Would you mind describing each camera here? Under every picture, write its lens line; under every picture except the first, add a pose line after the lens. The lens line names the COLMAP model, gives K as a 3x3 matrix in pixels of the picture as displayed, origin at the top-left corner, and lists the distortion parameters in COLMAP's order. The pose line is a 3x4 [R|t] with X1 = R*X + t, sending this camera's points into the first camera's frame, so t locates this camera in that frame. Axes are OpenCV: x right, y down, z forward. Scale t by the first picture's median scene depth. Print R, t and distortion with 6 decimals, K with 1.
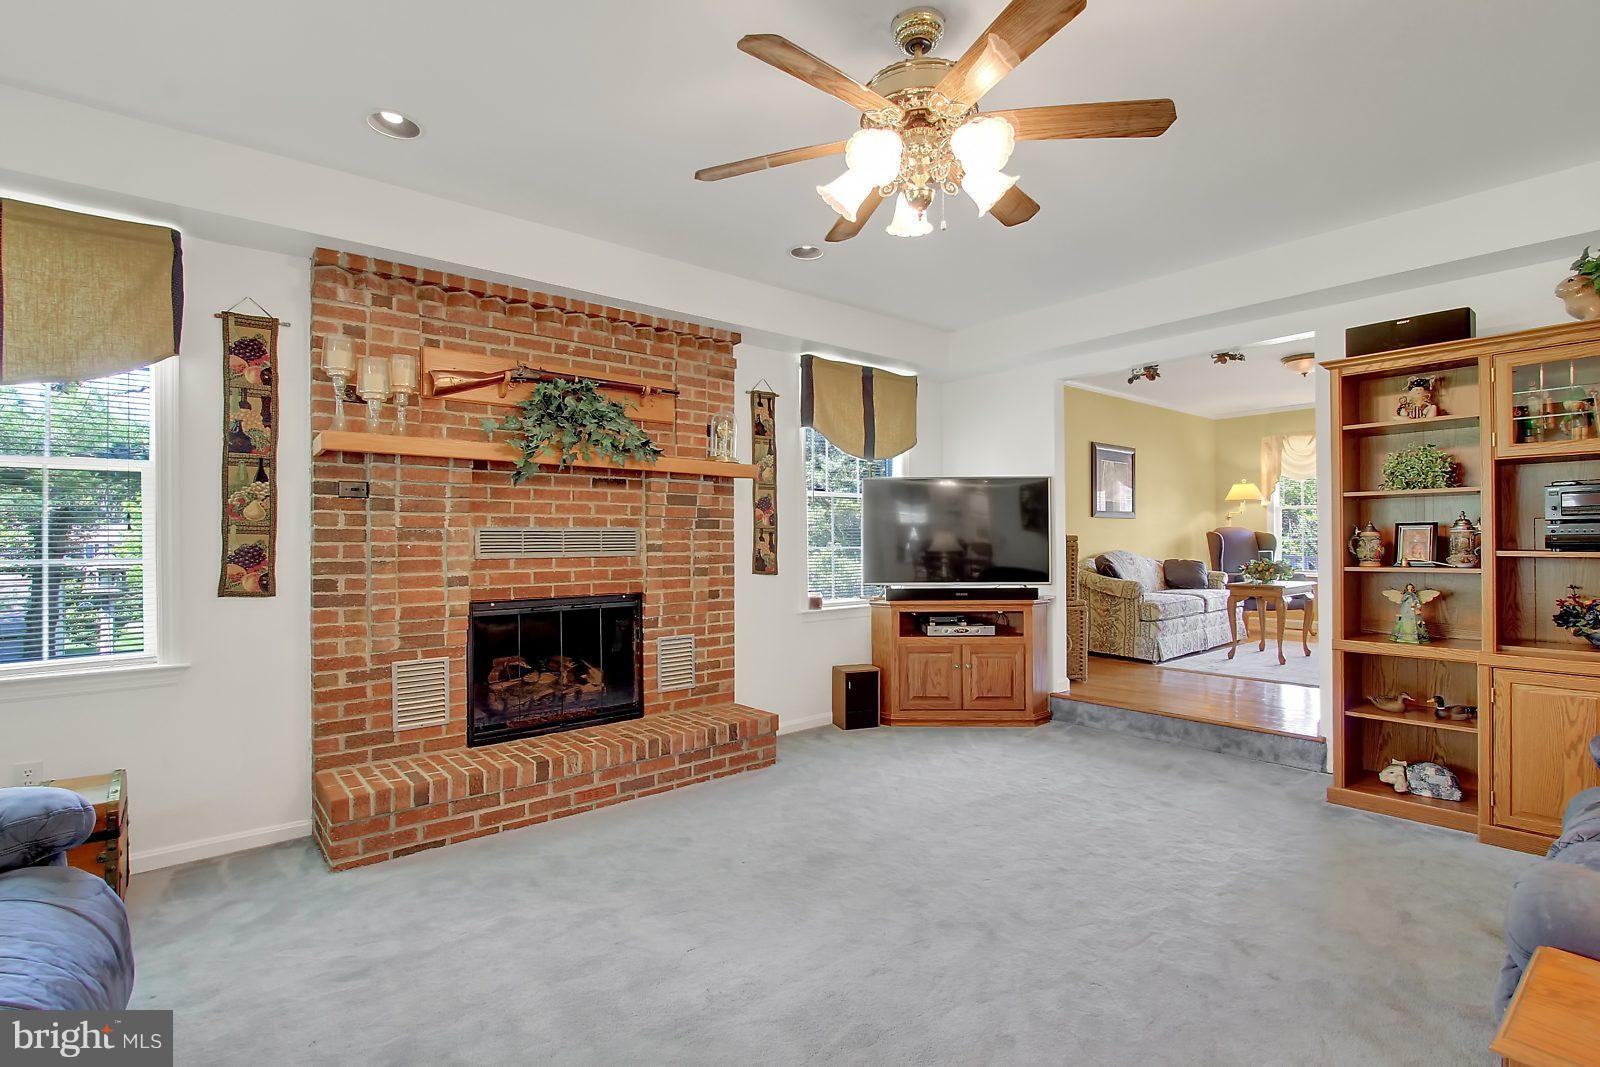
lens RADIAL K [[752.0, 0, 807.4], [0, 752.0, 536.7], [0, 0, 1]] dist [-0.012670, 0.000417]
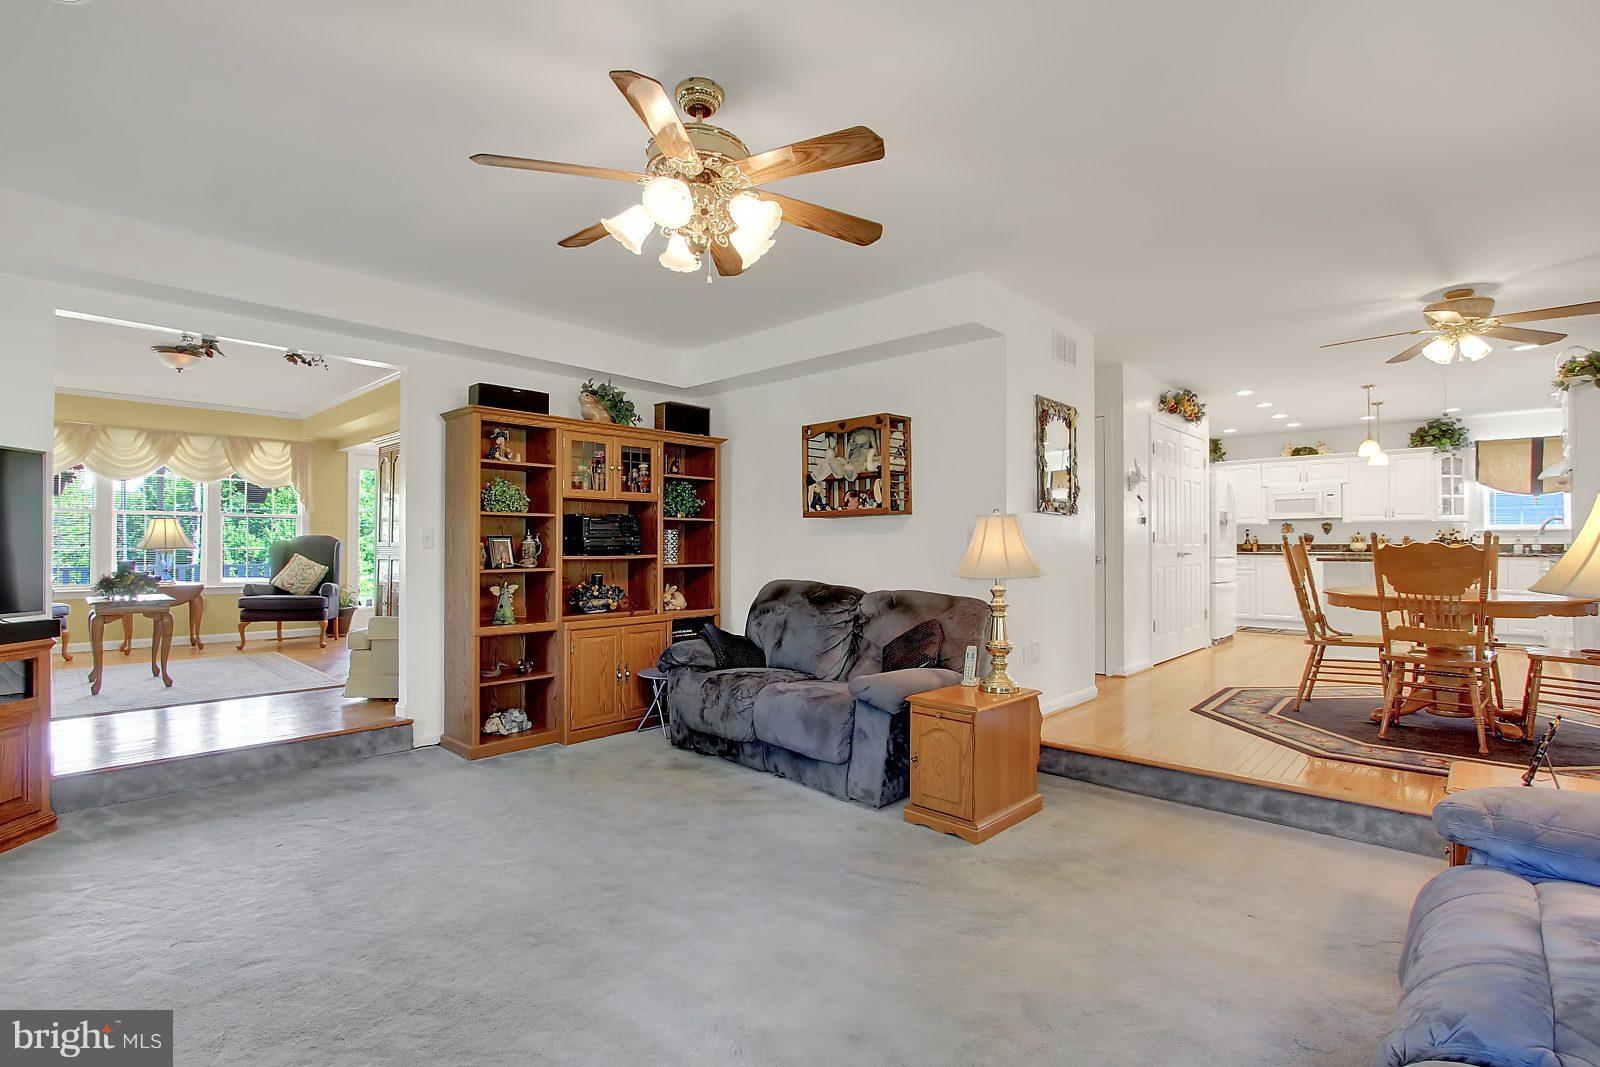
lens RADIAL K [[752.0, 0, 807.4], [0, 752.0, 536.7], [0, 0, 1]] dist [-0.012670, 0.000417]
pose [[-0.124183, 0.019083, 0.992076, -0.654880], [-0.005817, 0.999784, -0.019960, 0.006787], [-0.992242, -0.008249, -0.124045, 0.648747]]
